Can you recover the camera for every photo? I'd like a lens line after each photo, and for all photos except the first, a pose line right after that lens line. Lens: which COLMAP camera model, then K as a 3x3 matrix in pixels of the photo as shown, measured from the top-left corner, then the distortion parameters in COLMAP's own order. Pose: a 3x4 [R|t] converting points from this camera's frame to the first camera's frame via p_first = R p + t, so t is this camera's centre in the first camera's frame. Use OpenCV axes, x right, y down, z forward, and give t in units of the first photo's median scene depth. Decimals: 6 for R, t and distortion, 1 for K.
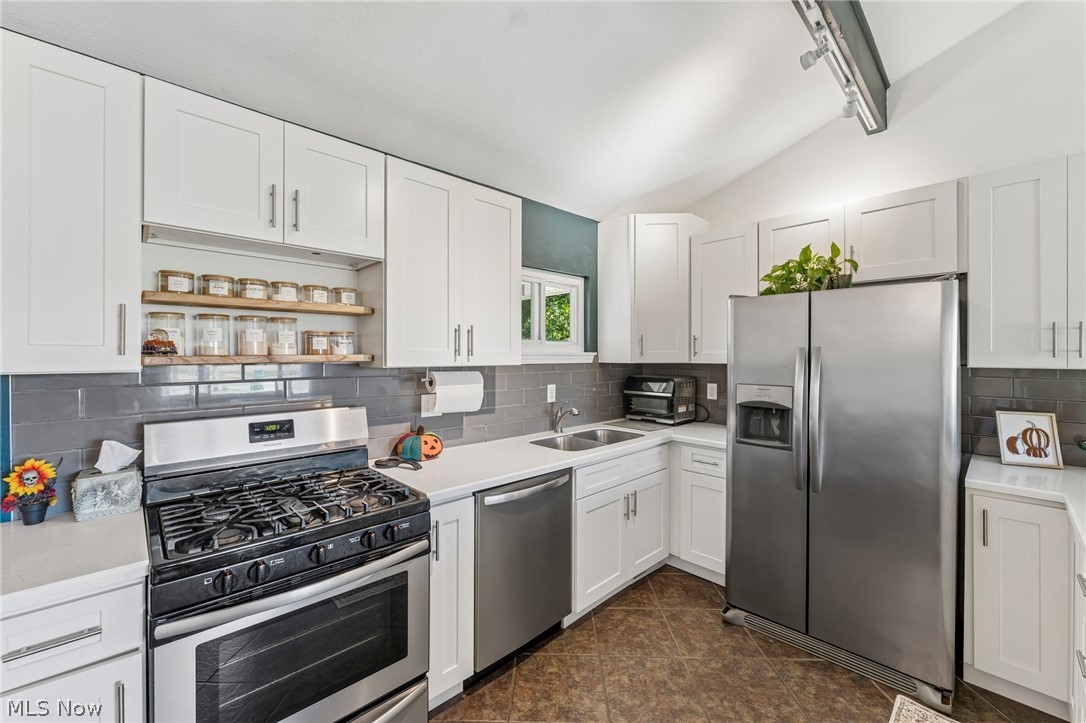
lens RADIAL K [[432.5, 0, 540.6], [0, 432.5, 354.9], [0, 0, 1]] dist [-0.000512, -0.000740]
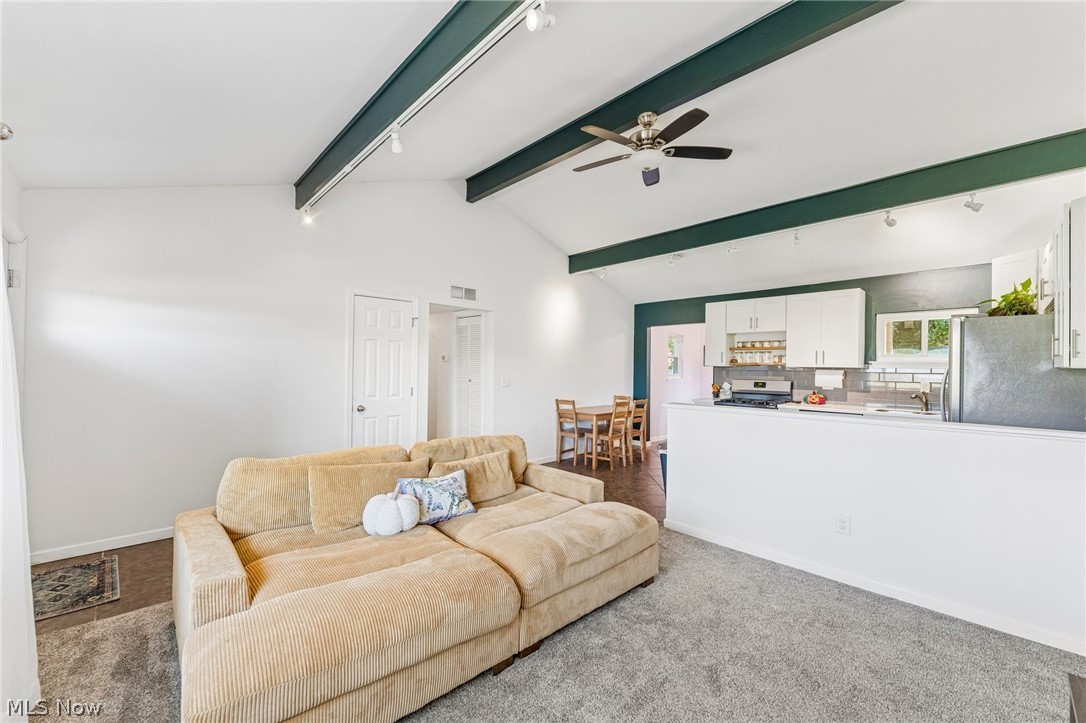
lens RADIAL K [[432.5, 0, 542.6], [0, 432.5, 361.8], [0, 0, 1]] dist [-0.000512, -0.000740]
pose [[-0.003704, -0.011054, -0.999932, 2.467552], [-0.012547, 0.999861, -0.011007, 0.046260], [0.999914, 0.012506, -0.003843, -0.623242]]
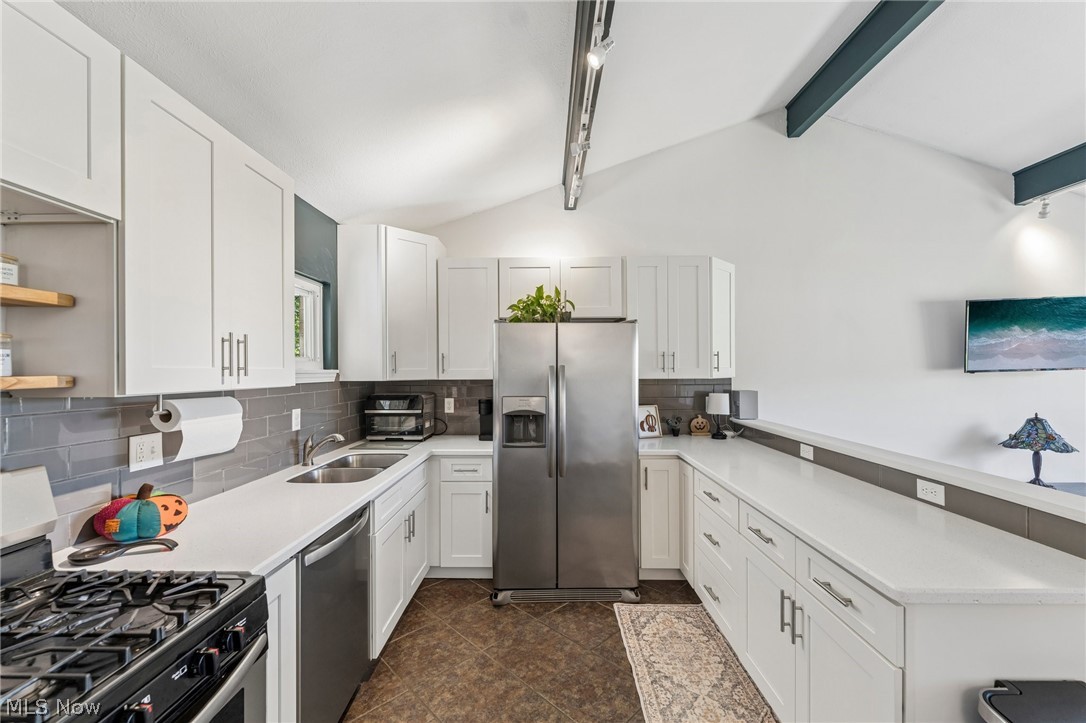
lens RADIAL K [[432.5, 0, 538.6], [0, 432.5, 369.7], [0, 0, 1]] dist [-0.000512, -0.000740]
pose [[0.702909, -0.002723, 0.711275, -0.358008], [0.004458, 0.999990, -0.000577, -0.005570], [-0.711266, 0.003577, 0.702914, 0.136495]]
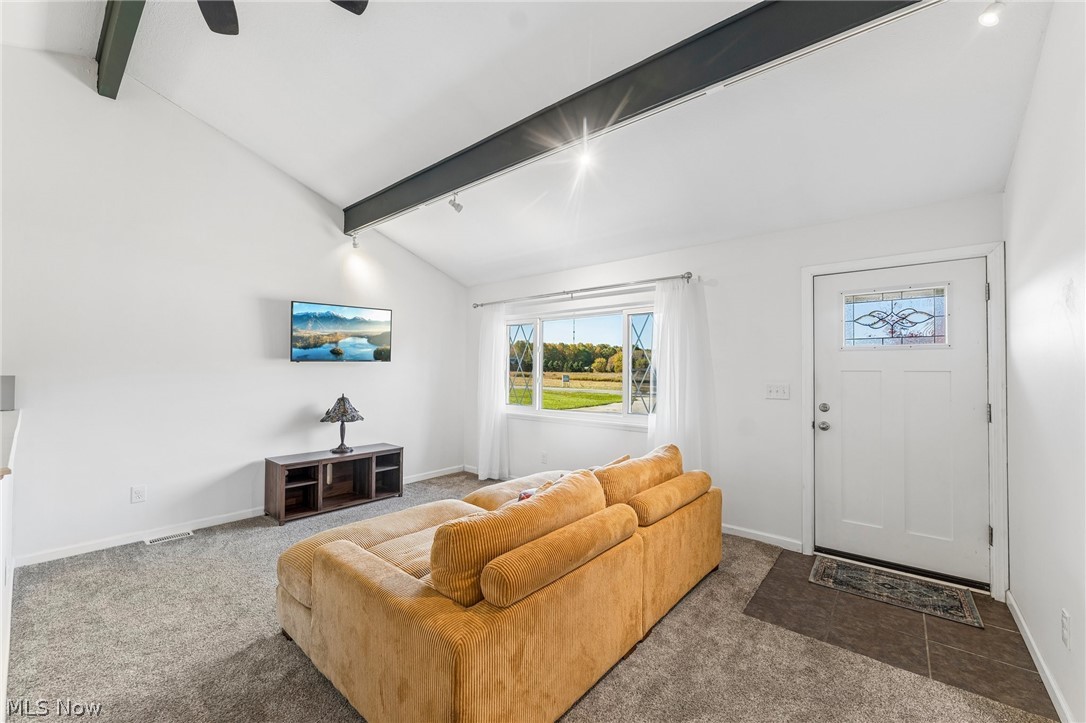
lens RADIAL K [[432.5, 0, 539.3], [0, 432.5, 364.6], [0, 0, 1]] dist [-0.000512, -0.000740]
pose [[-0.110257, 0.017796, 0.993744, -0.111236], [-0.010476, 0.999763, -0.019067, 0.052465], [-0.993848, -0.012513, -0.110044, -0.796002]]
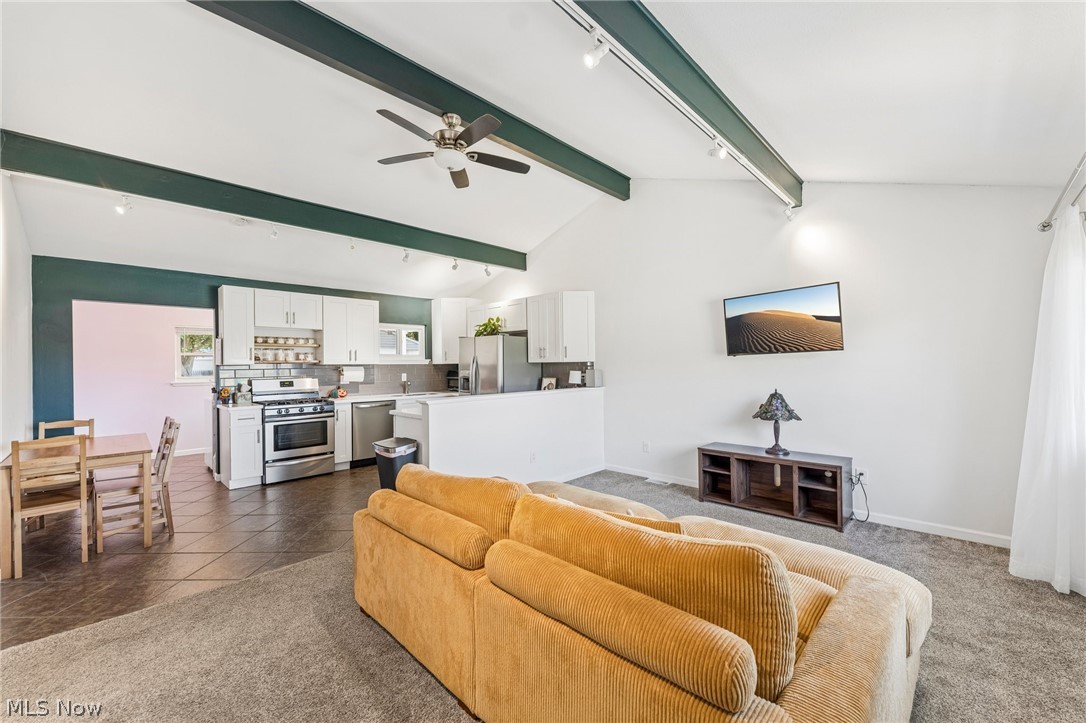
lens RADIAL K [[432.5, 0, 540.4], [0, 432.5, 362.7], [0, 0, 1]] dist [-0.000512, -0.000740]
pose [[0.999534, -0.010573, 0.028648, 1.032629], [0.010692, 0.999935, -0.004025, 0.043694], [-0.028603, 0.004330, 0.999581, -1.993733]]
